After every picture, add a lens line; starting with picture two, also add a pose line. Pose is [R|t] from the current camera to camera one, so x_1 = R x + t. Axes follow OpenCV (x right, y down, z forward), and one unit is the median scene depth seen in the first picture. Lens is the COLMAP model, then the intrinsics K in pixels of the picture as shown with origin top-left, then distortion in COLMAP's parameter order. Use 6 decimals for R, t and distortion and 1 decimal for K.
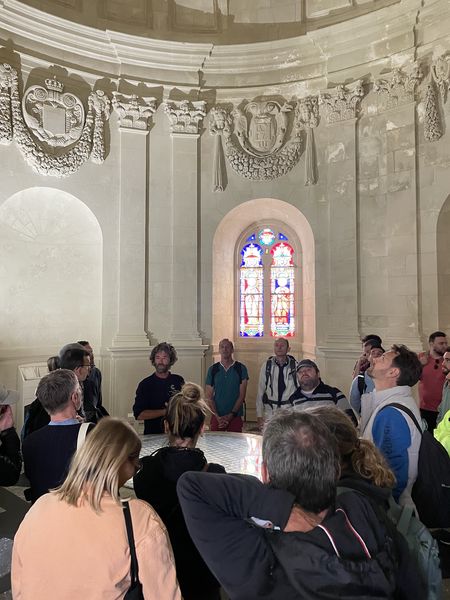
lens RADIAL K [[450.8, 0, 224.6], [0, 450.8, 301.5], [0, 0, 1]] dist [0.050782, -0.057537]
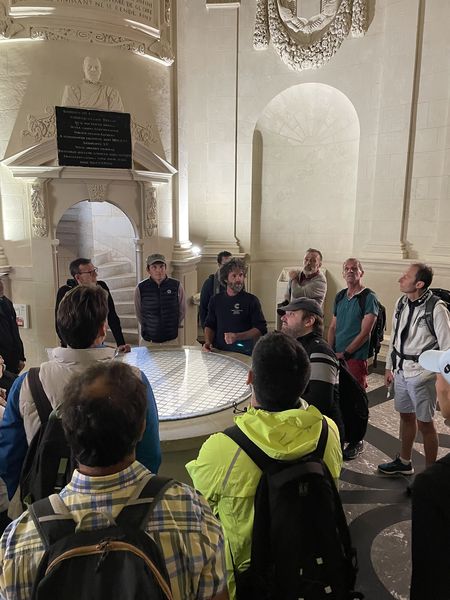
lens RADIAL K [[450.8, 0, 224.8], [0, 450.8, 301.5], [0, 0, 1]] dist [0.050782, -0.057537]
pose [[0.556332, 0.156467, -0.816096, 0.338541], [0.024374, 0.978617, 0.204242, -0.003223], [0.830603, -0.133518, 0.540622, 0.265747]]
